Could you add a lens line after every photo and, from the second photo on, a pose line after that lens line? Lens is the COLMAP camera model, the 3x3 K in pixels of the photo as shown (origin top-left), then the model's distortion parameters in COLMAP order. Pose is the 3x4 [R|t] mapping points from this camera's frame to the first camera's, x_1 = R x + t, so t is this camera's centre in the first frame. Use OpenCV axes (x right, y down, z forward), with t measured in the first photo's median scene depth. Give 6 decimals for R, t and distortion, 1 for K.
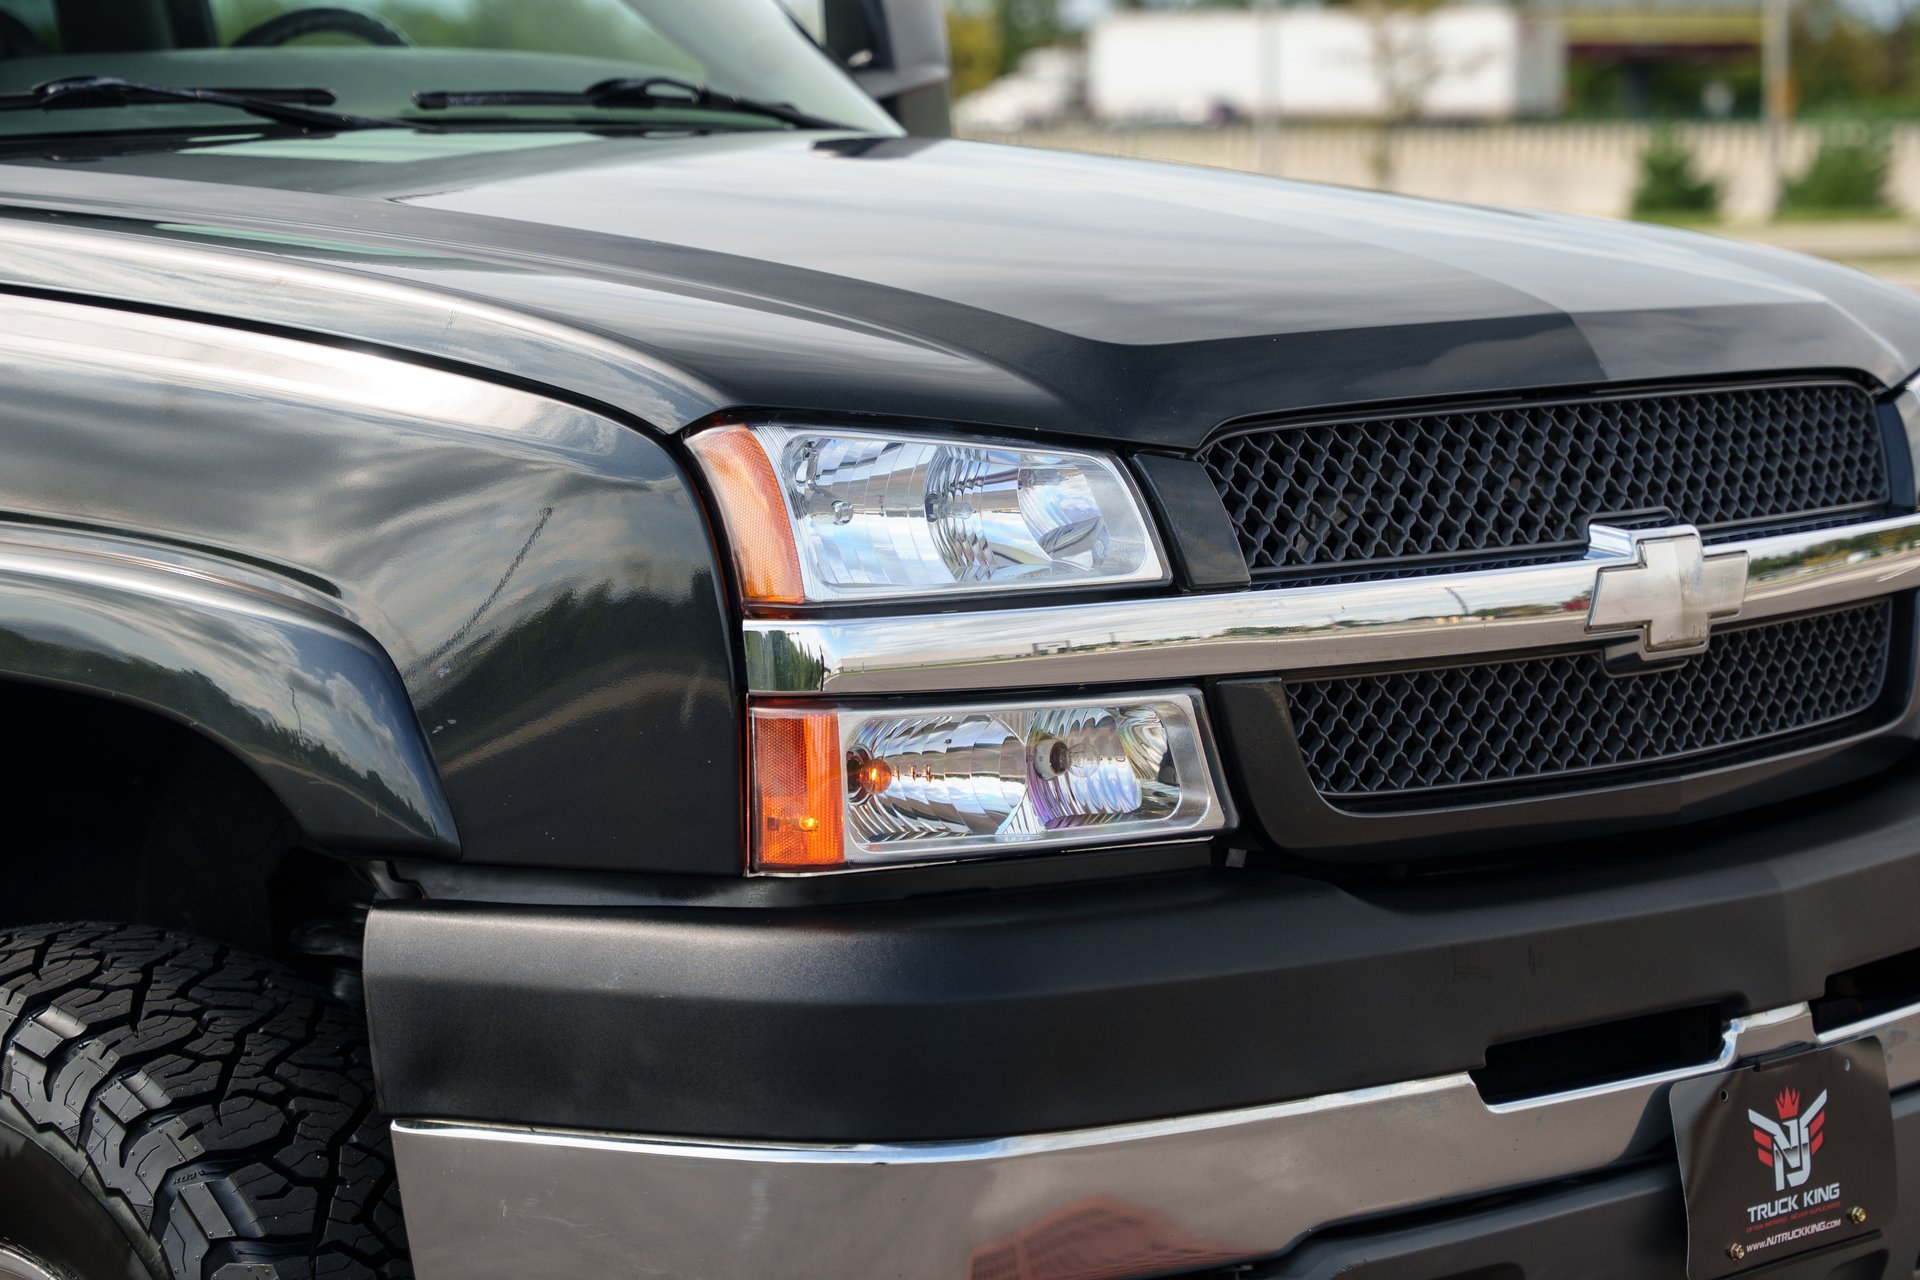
lens RADIAL K [[5382.0, 0, 961.7], [0, 5382.0, 764.5], [0, 0, 1]] dist [0.195204, 1.052421]
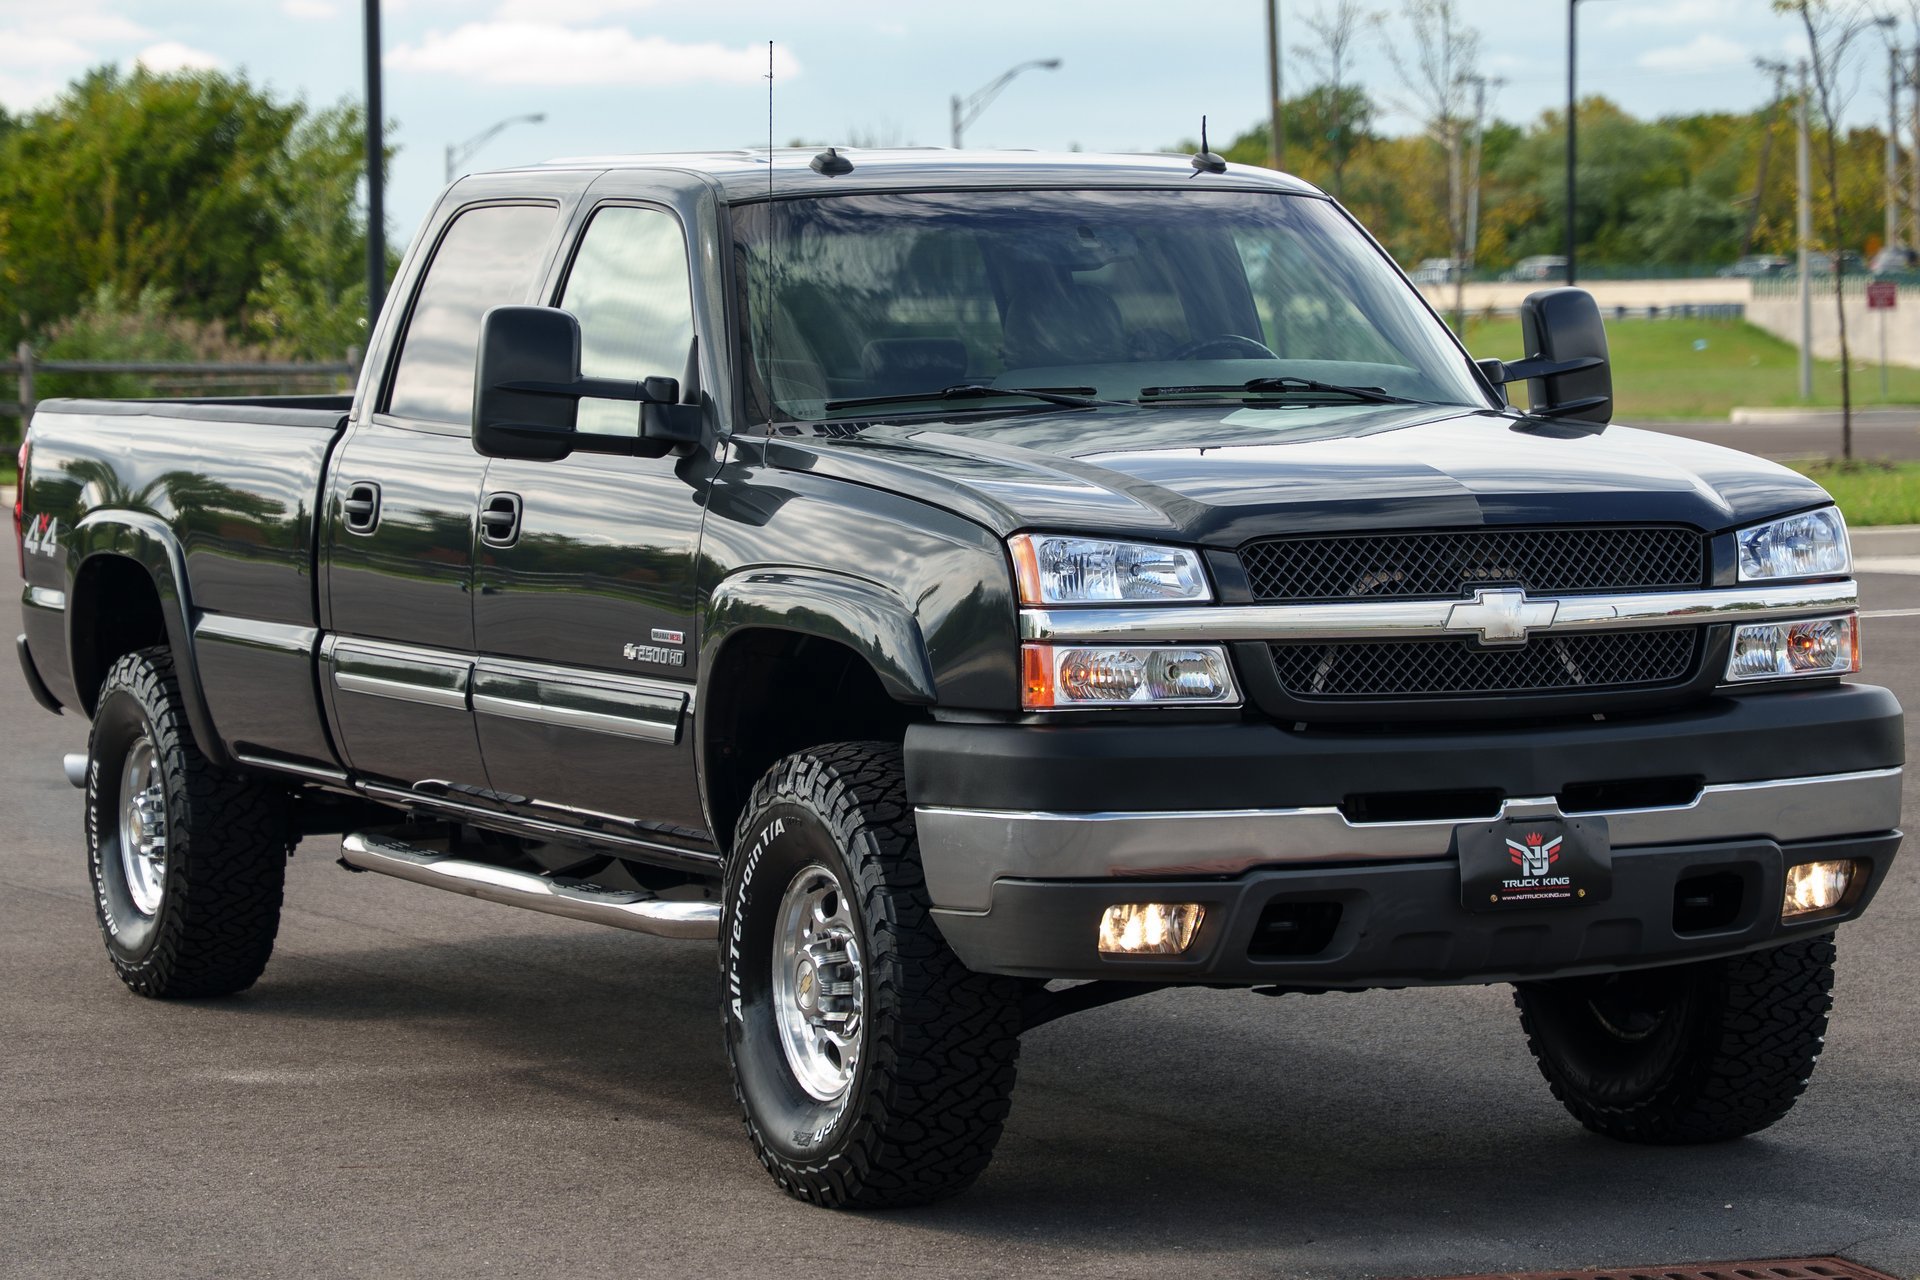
lens RADIAL K [[6282.8, 0, 980.7], [0, 6282.8, 671.3], [0, 0, 1]] dist [0.275055, 1.123071]
pose [[0.901997, 0.021162, -0.431224, 1.157276], [-0.043373, 0.998187, -0.041738, 0.120175], [0.429559, 0.056351, 0.901279, -1.604154]]
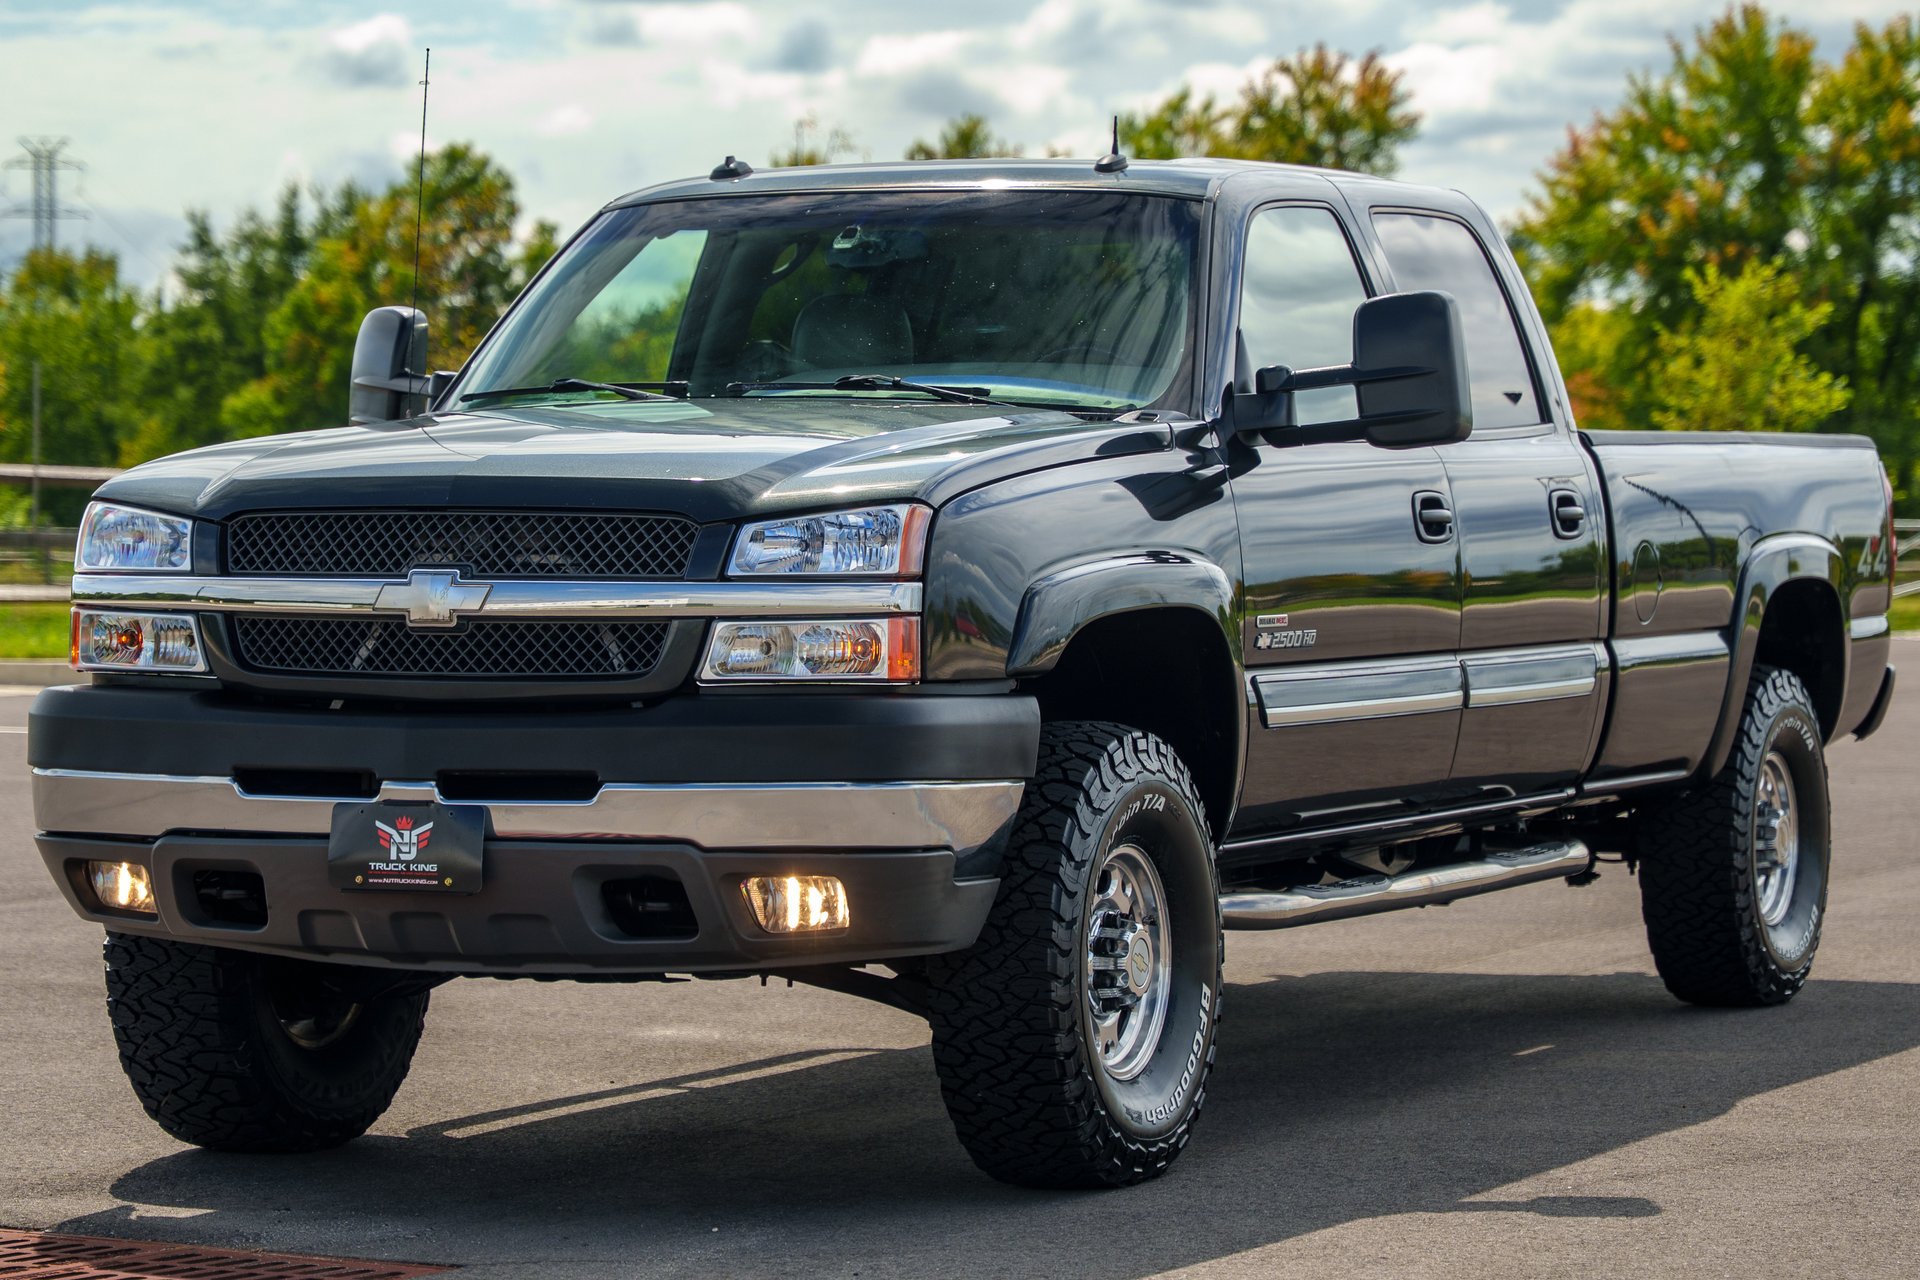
lens RADIAL K [[6588.2, 0, 957.3], [0, 6588.2, 710.7], [0, 0, 1]] dist [0.190680, 2.519093]
pose [[0.264664, 0.047866, -0.963152, 3.050113], [-0.110888, 0.993653, 0.018911, -0.065967], [0.957944, 0.101797, 0.268292, 0.503526]]
